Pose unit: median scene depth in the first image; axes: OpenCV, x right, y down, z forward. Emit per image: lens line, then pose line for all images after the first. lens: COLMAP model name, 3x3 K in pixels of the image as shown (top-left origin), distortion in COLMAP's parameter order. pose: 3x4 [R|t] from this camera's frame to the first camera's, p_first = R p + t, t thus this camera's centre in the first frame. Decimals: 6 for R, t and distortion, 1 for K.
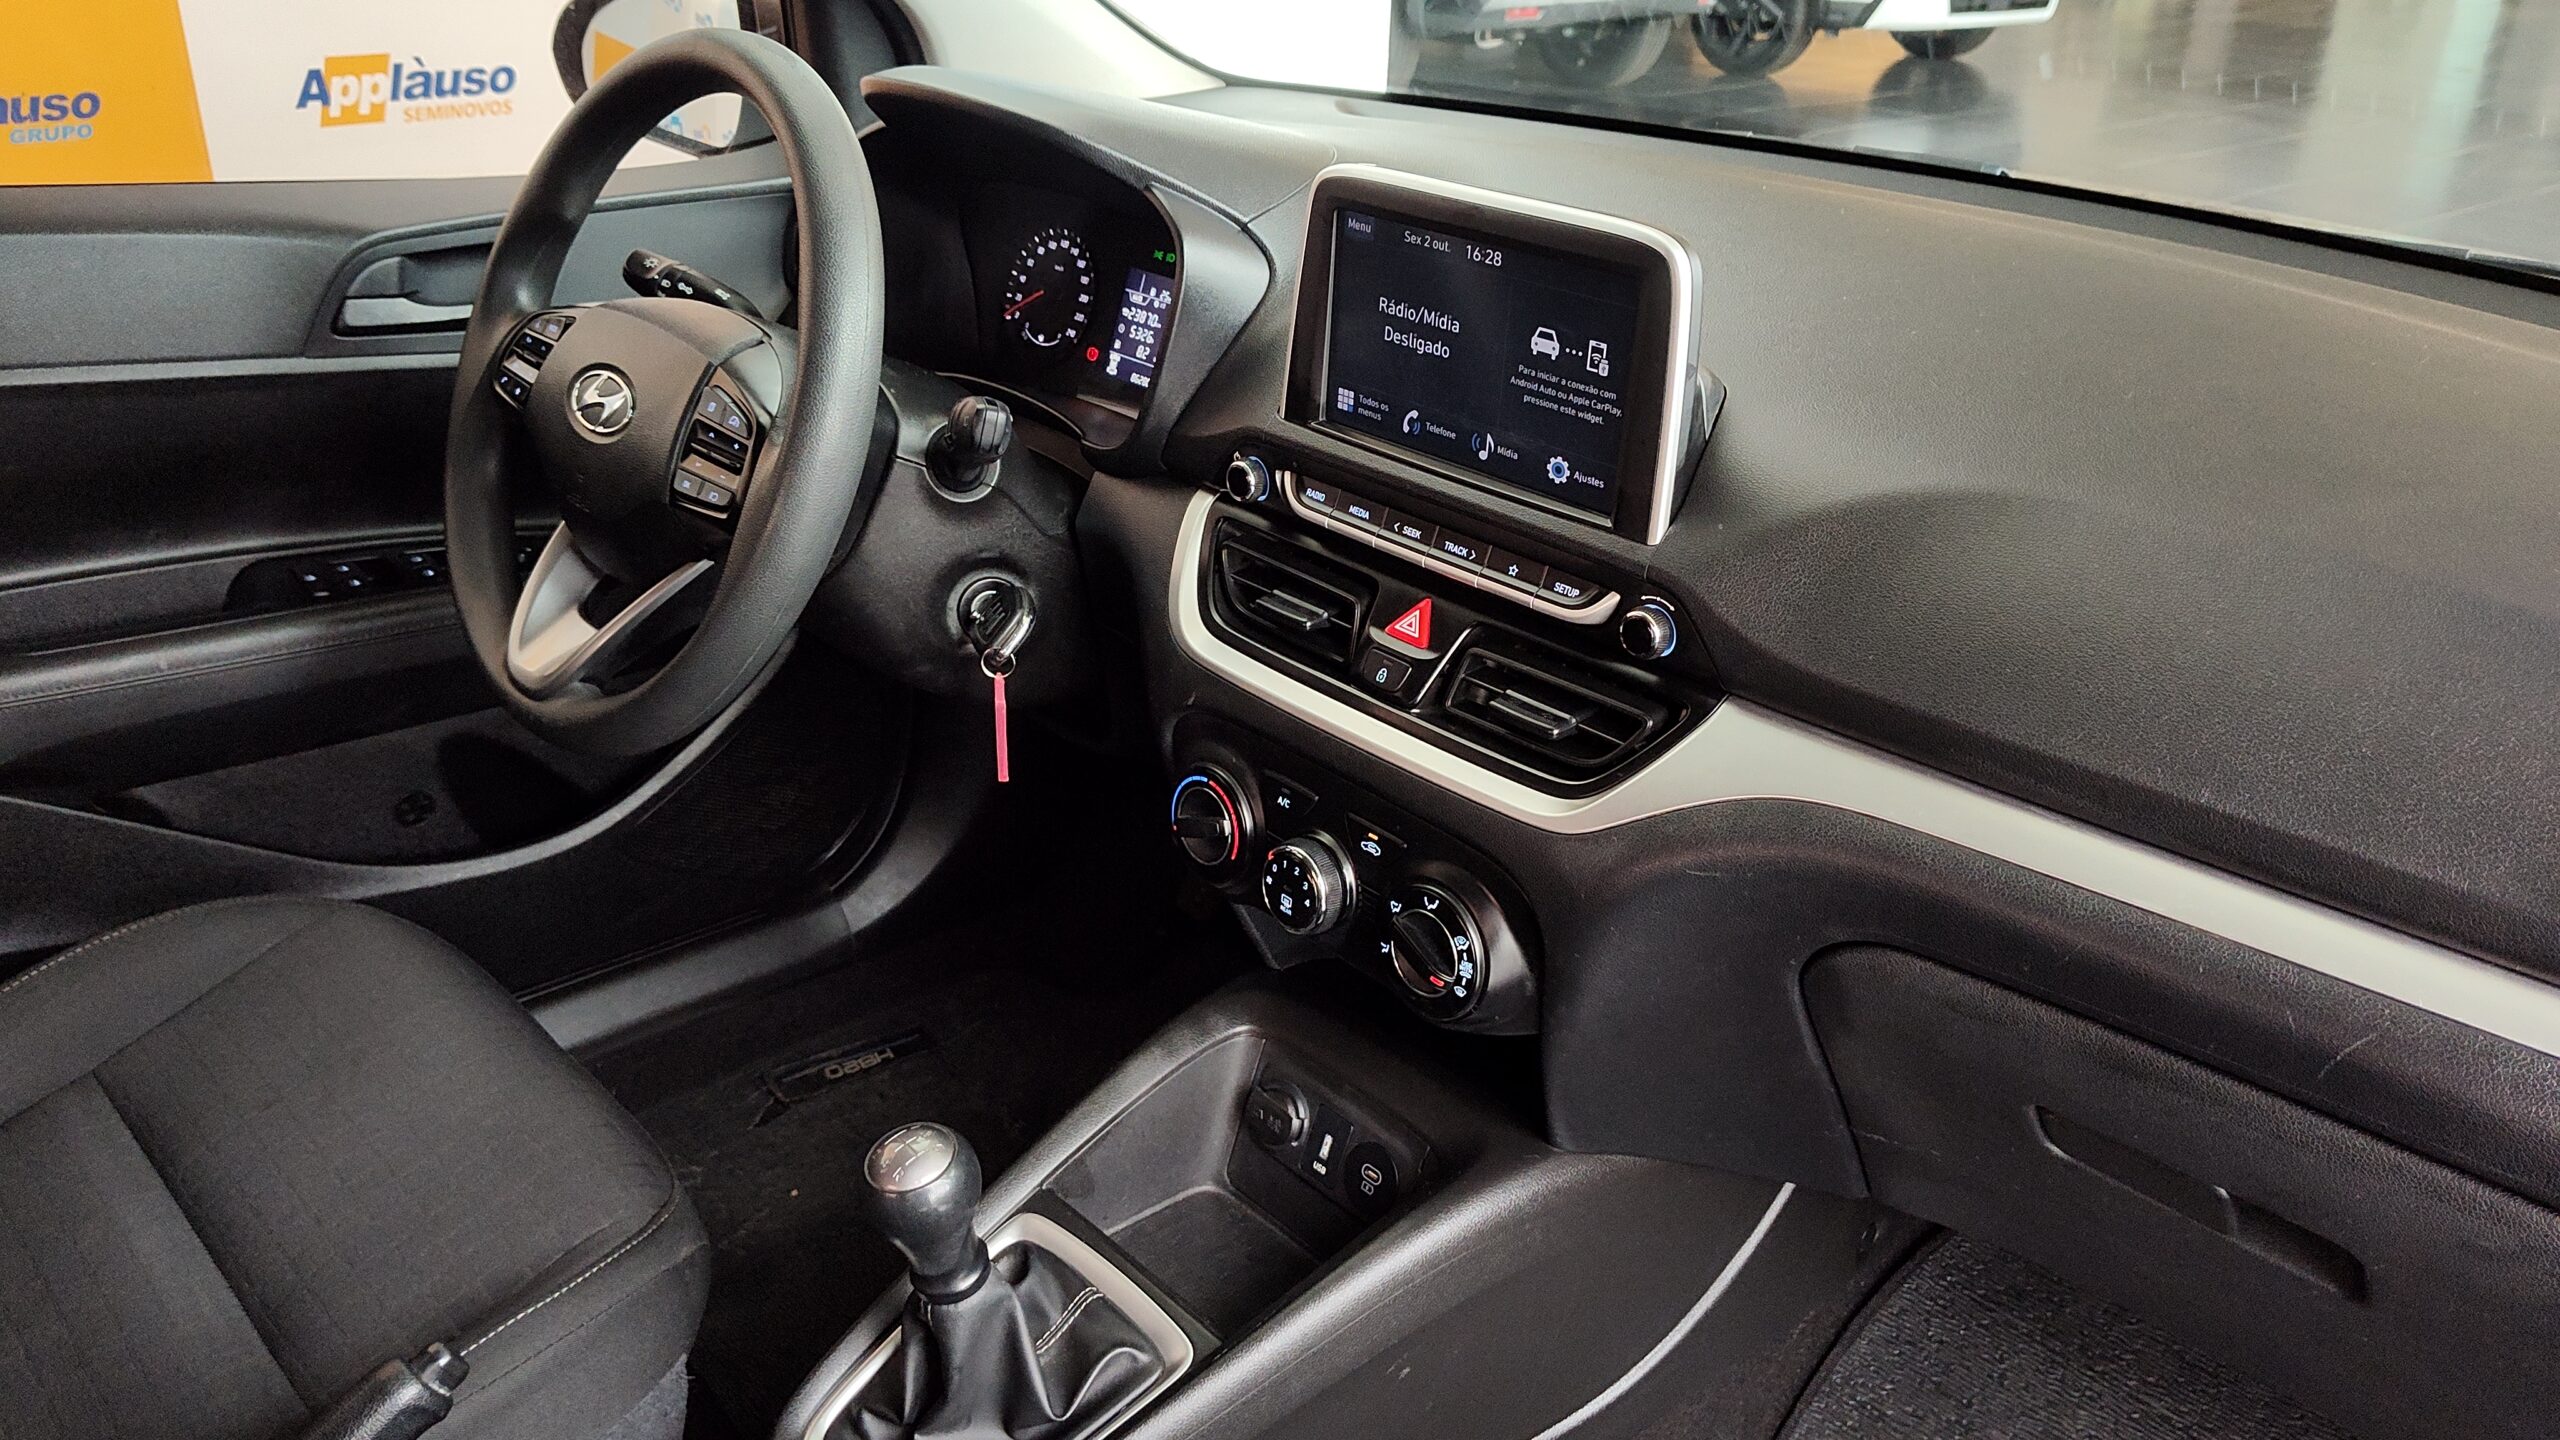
lens RADIAL K [[1952.1, 0, 1279.8], [0, 1952.1, 707.2], [0, 0, 1]] dist [0.042656, -0.071237]
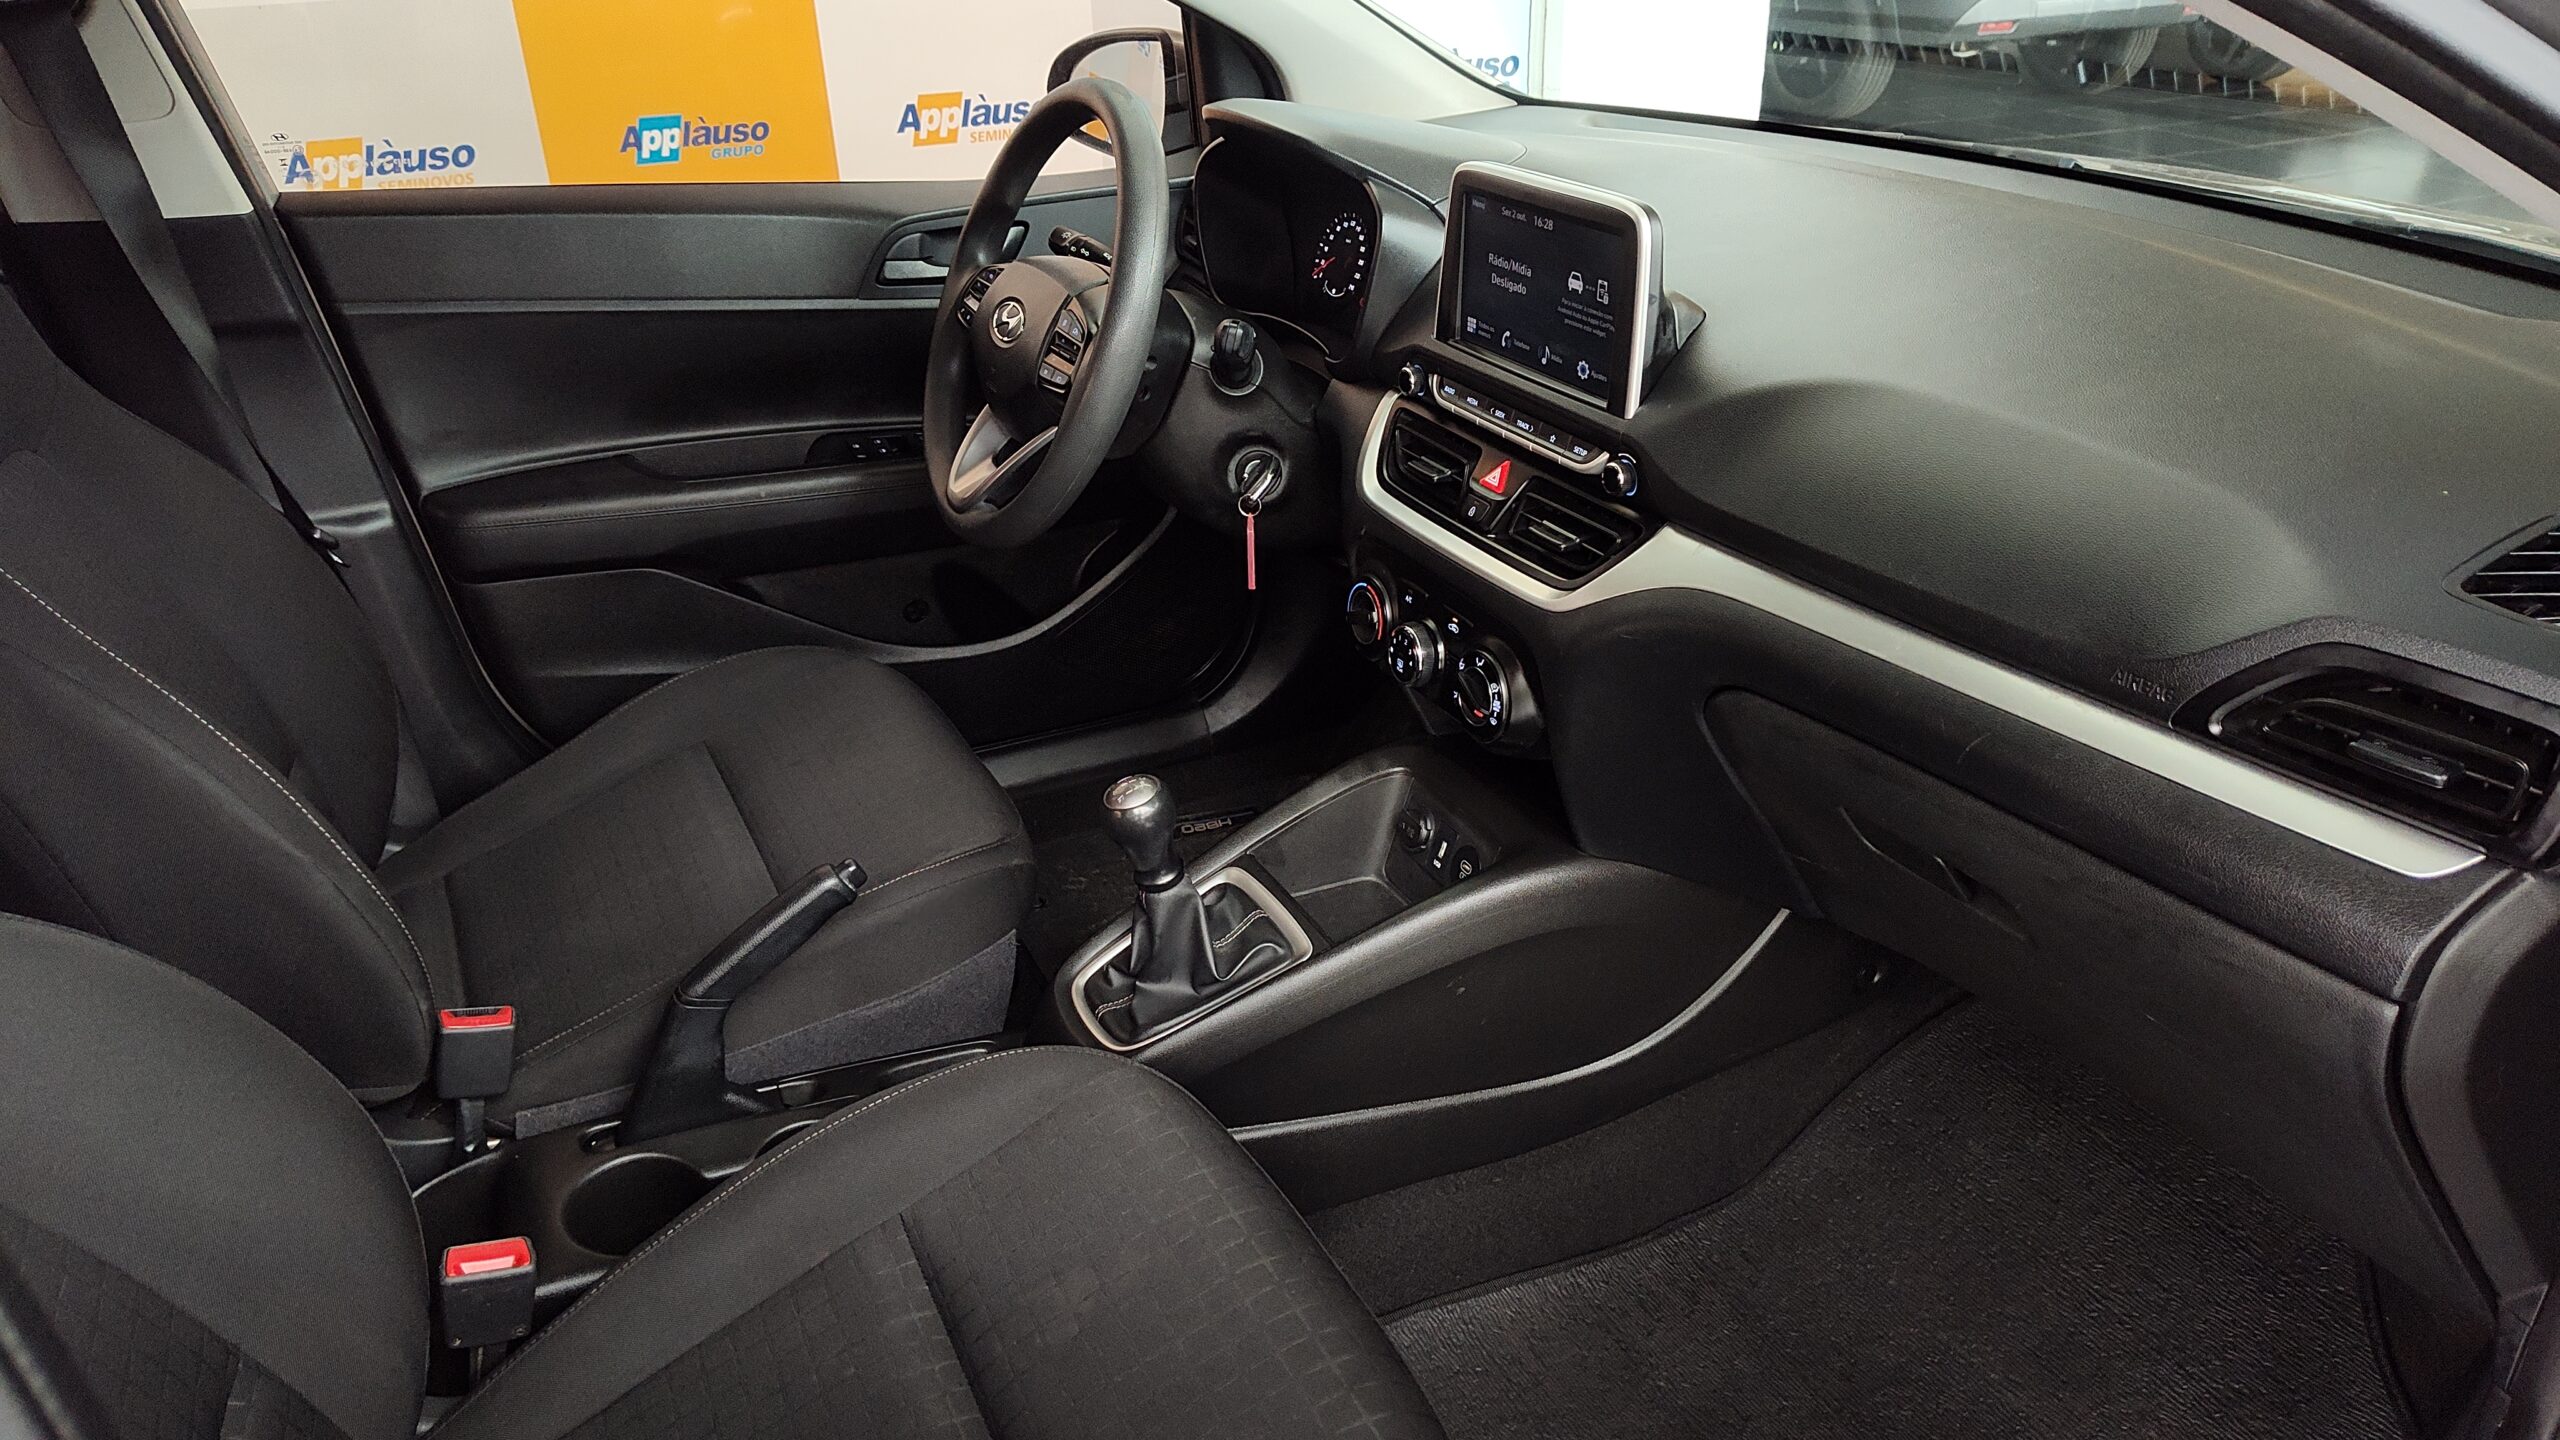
lens RADIAL K [[1777.4, 0, 1278.9], [0, 1777.4, 704.4], [0, 0, 1]] dist [0.022015, -0.032247]
pose [[0.960908, 0.072997, -0.267073, 0.269357], [-0.067928, 0.997292, 0.028182, 0.096386], [0.268407, -0.008938, 0.963264, -0.315565]]
